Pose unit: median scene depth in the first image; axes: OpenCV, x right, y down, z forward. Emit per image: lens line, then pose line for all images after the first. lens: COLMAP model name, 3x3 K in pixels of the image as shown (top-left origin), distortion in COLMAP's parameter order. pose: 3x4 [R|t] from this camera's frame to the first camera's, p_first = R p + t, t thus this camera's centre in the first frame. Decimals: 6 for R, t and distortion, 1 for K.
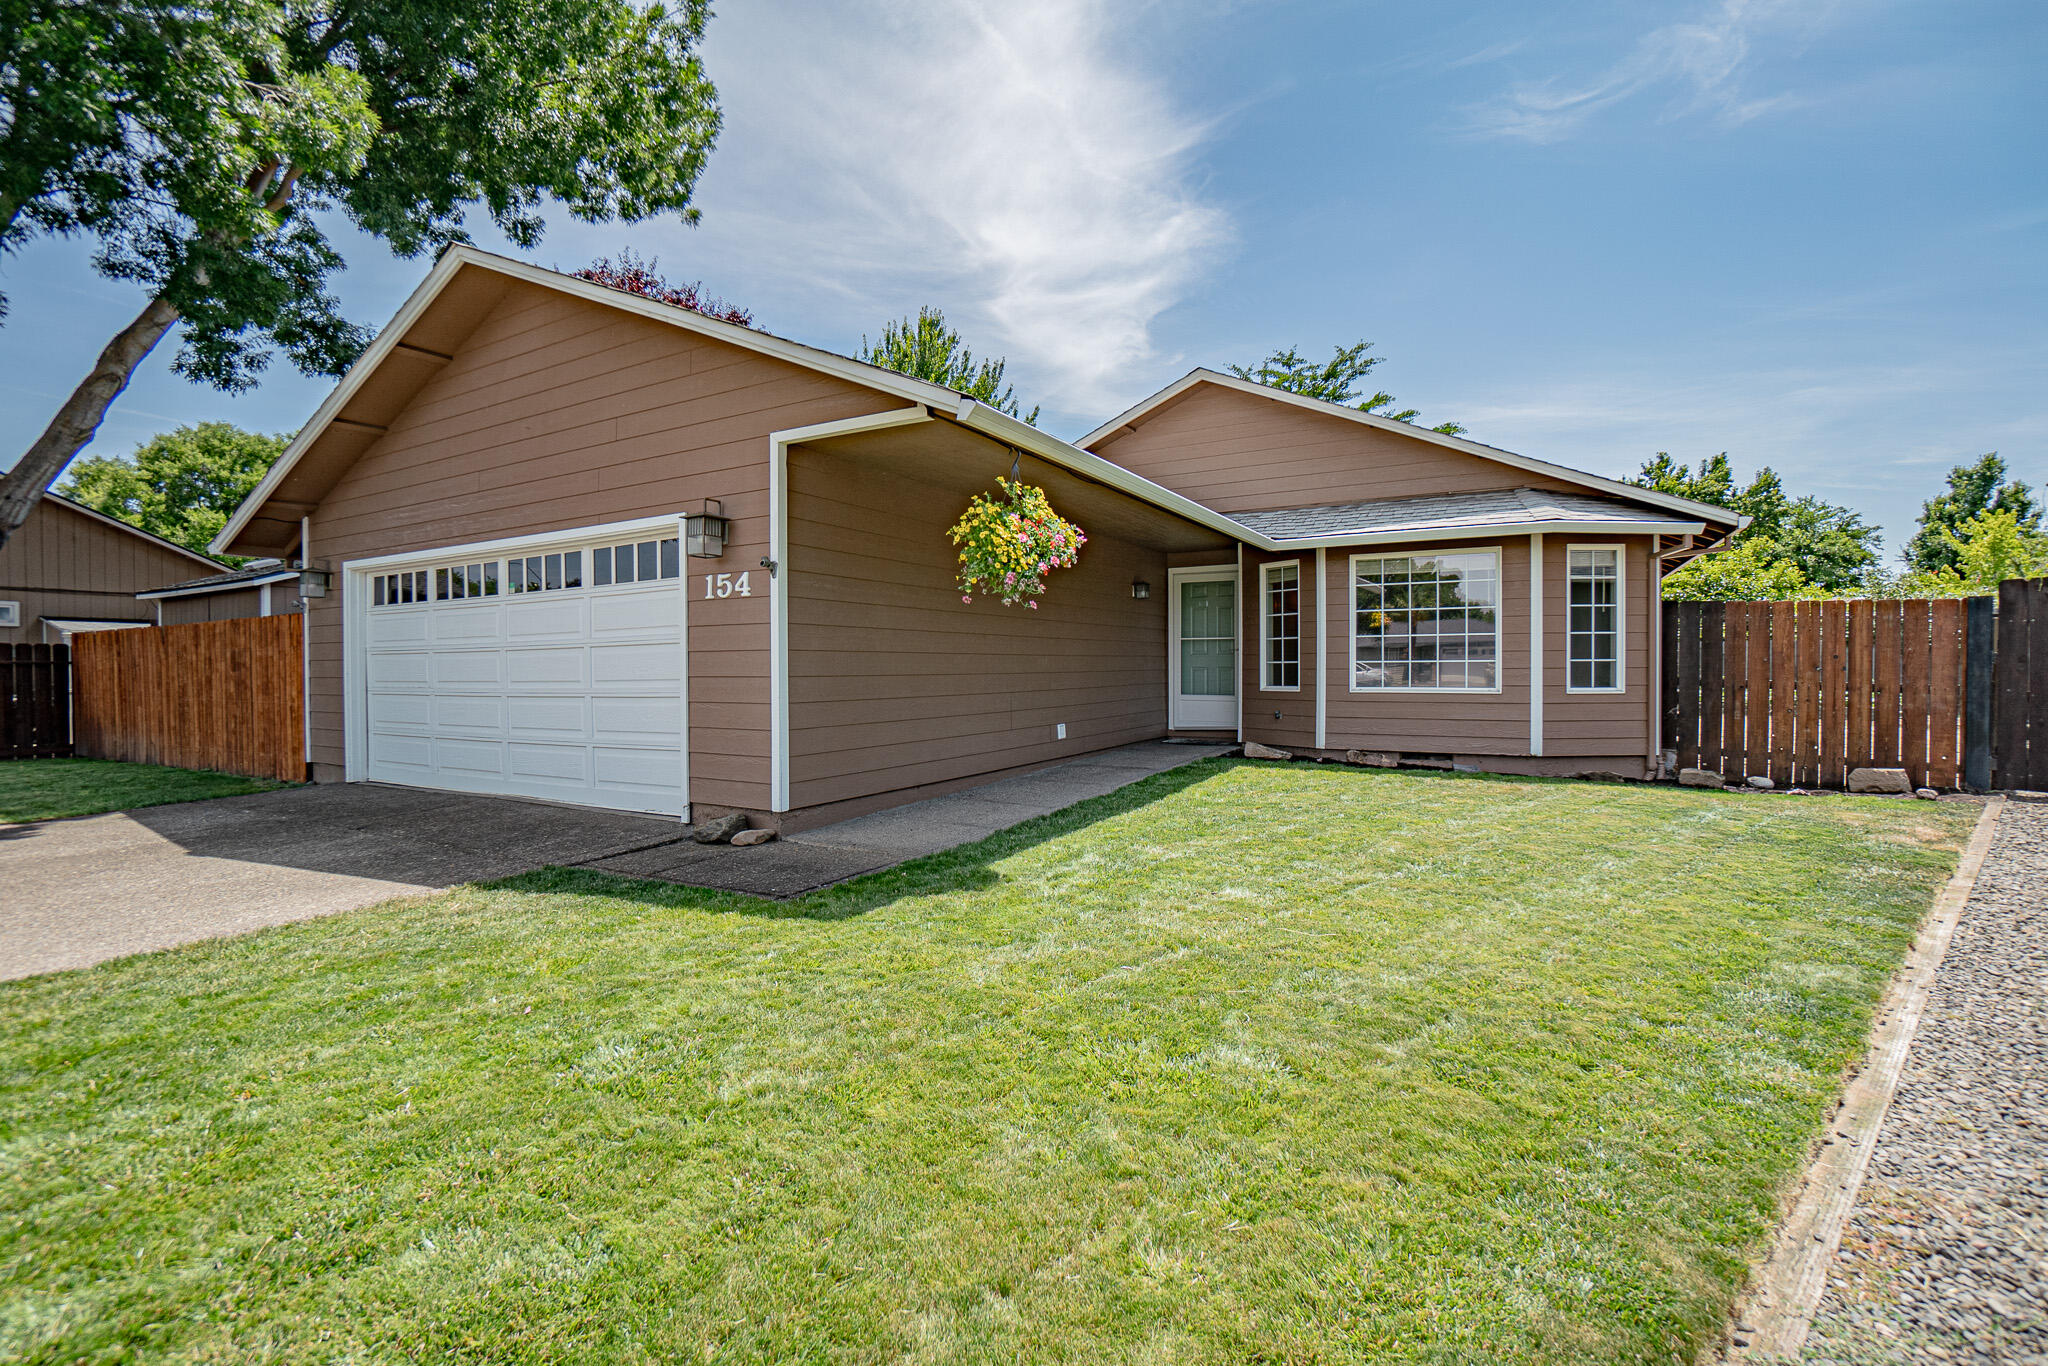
lens RADIAL K [[898.3, 0, 1019.7], [0, 898.3, 680.7], [0, 0, 1]] dist [-0.061721, 0.020816]
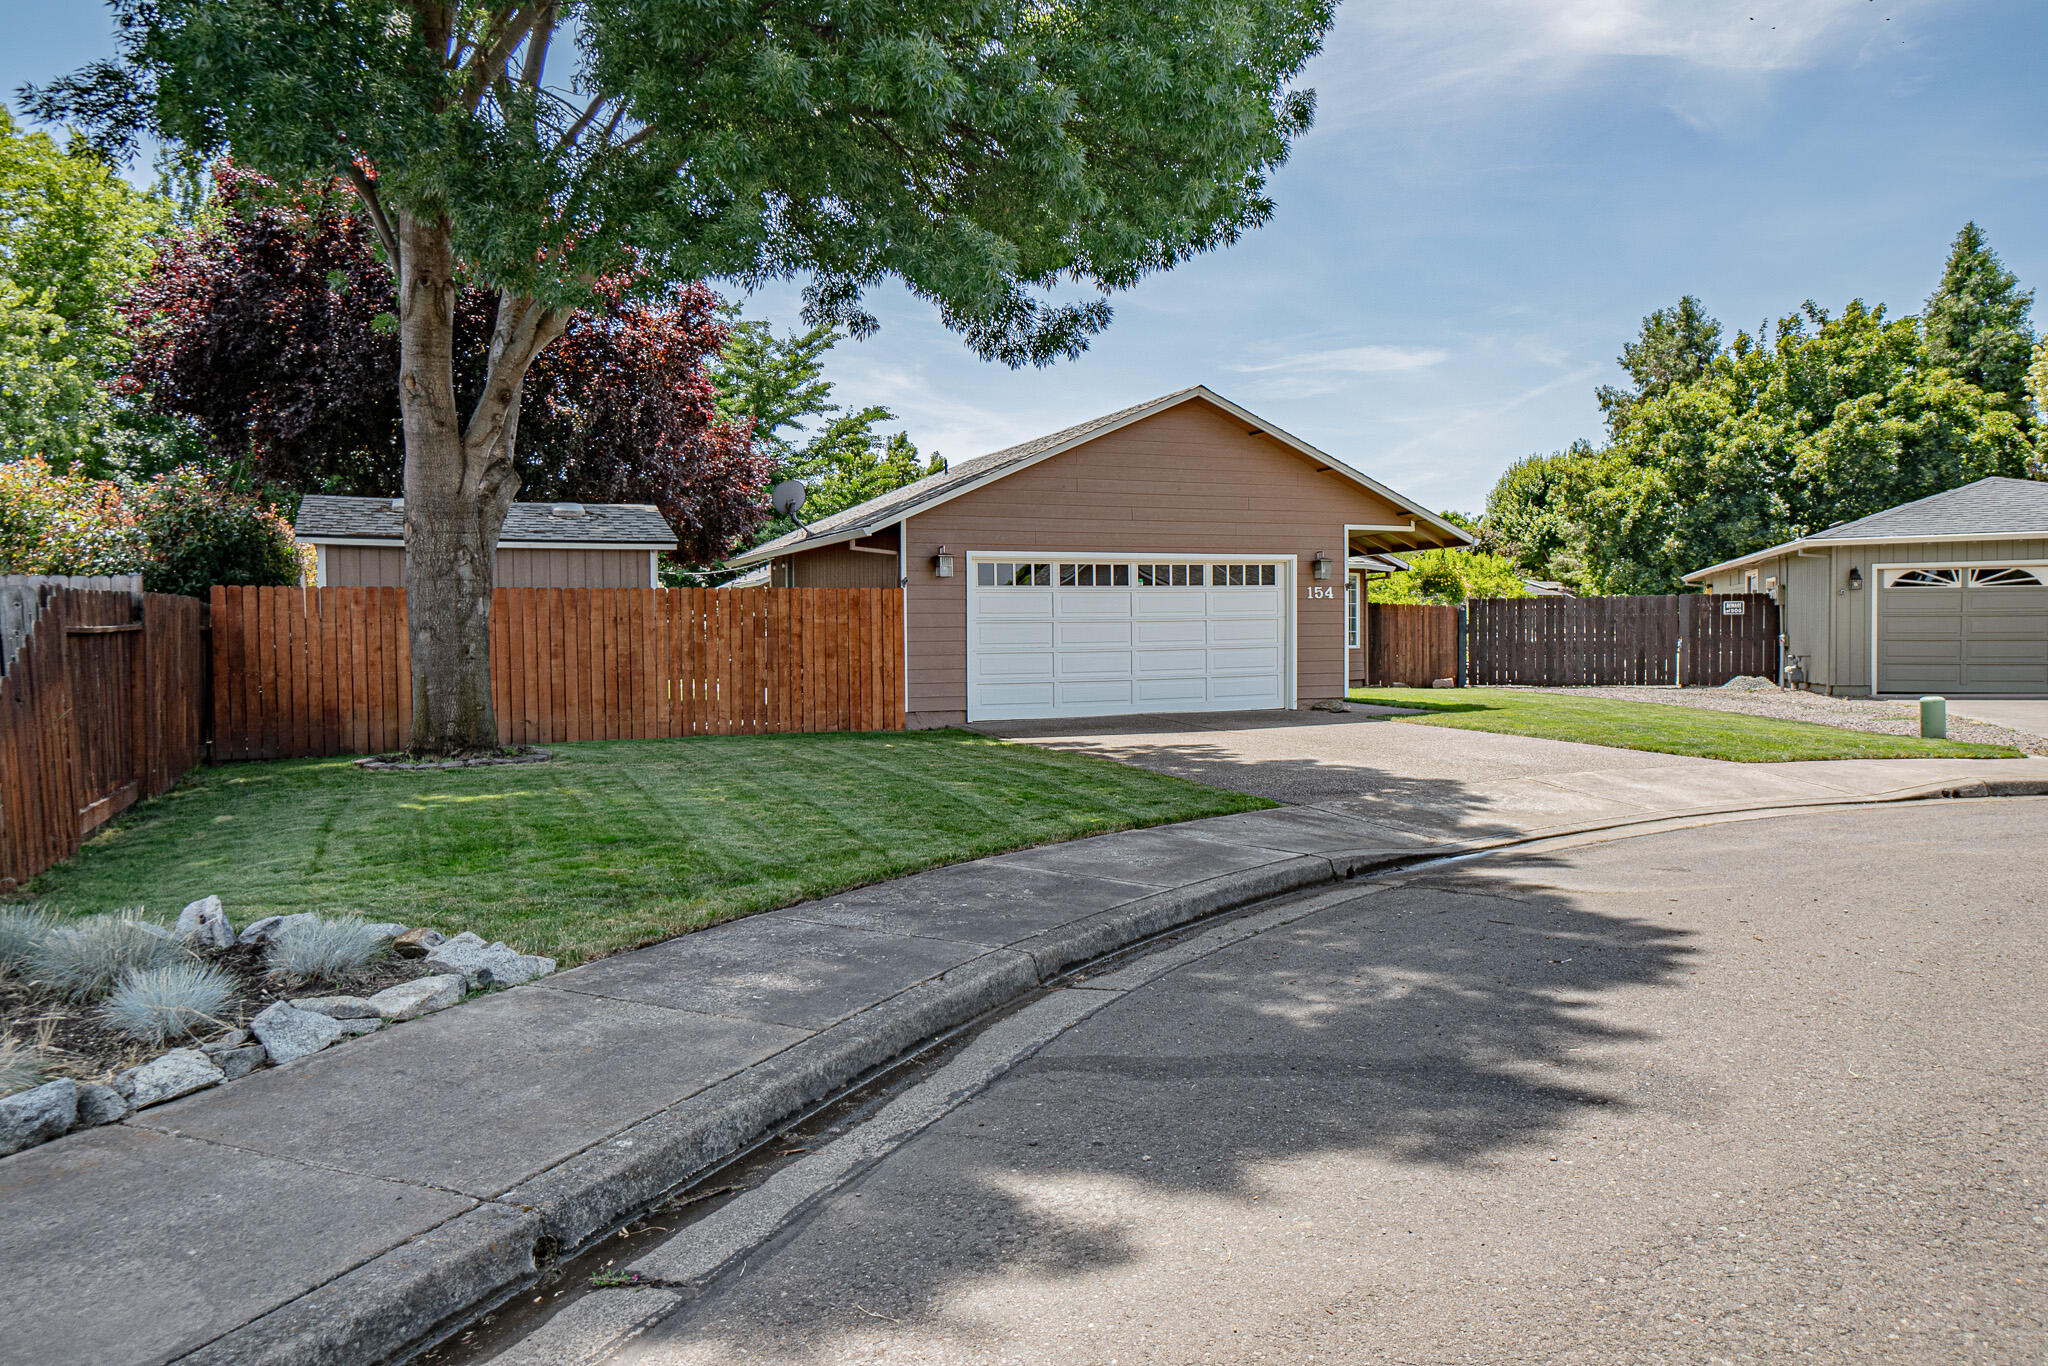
lens RADIAL K [[1359.5, 0, 1024.0], [0, 1359.5, 683.0], [0, 0, 1]] dist [-0.008446, -0.001604]
pose [[0.608641, -0.026320, 0.793009, -2.284213], [0.020031, 0.999641, 0.017804, 0.023718], [-0.793192, 0.005048, 0.608950, -0.272109]]
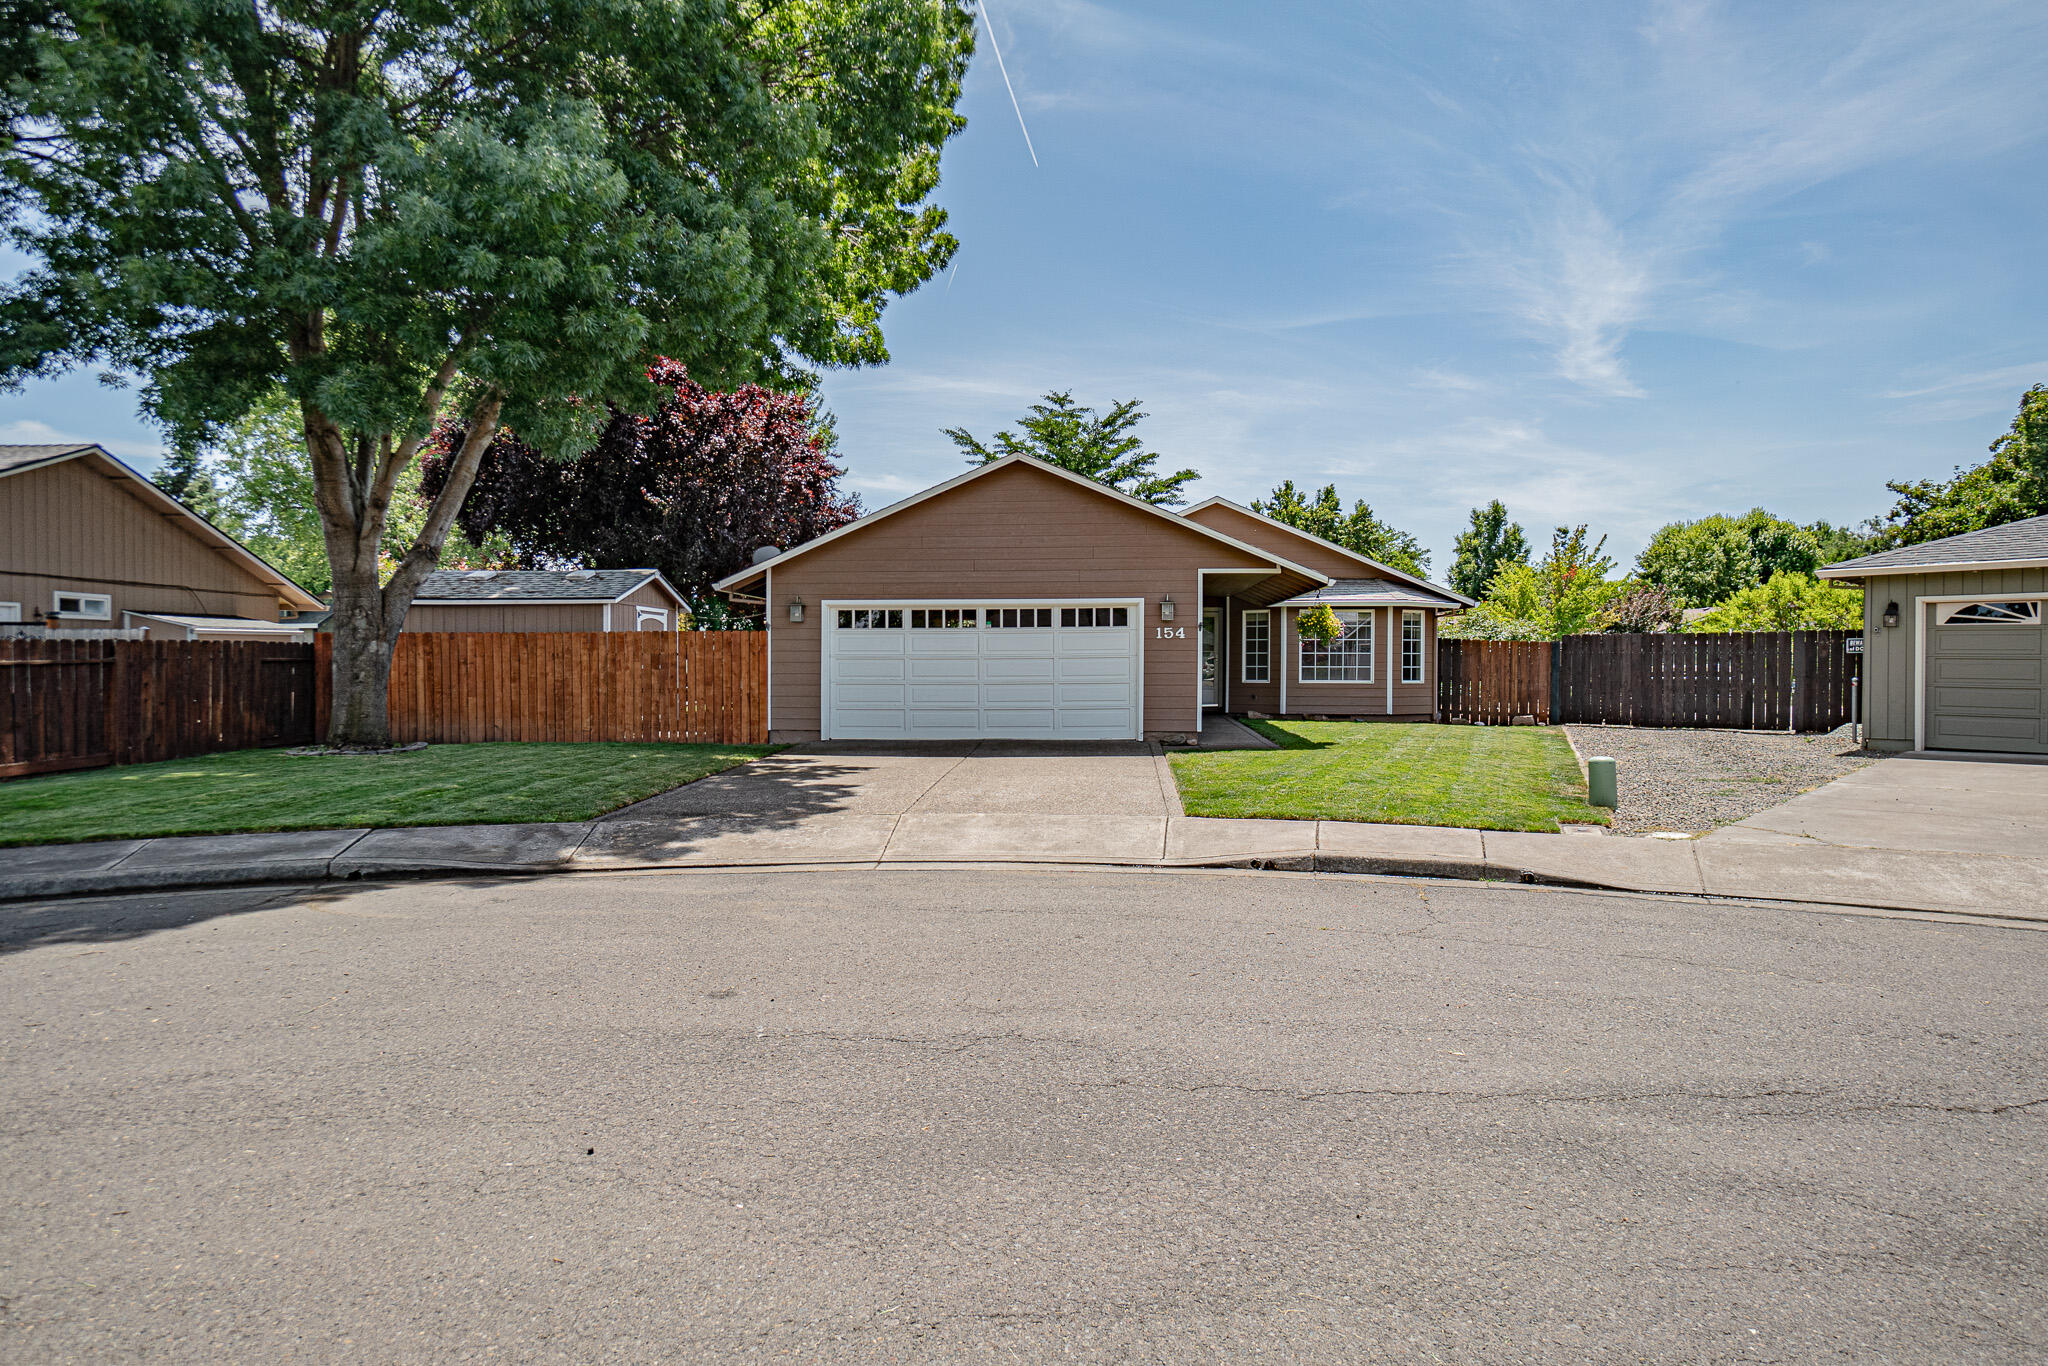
lens RADIAL K [[1128.2, 0, 1019.0], [0, 1128.2, 679.3], [0, 0, 1]] dist [-0.018069, 0.000765]
pose [[0.897372, 0.000636, 0.441274, -1.338879], [0.001034, 0.999993, -0.003545, 0.013875], [-0.441273, 0.003638, 0.897365, -0.964833]]
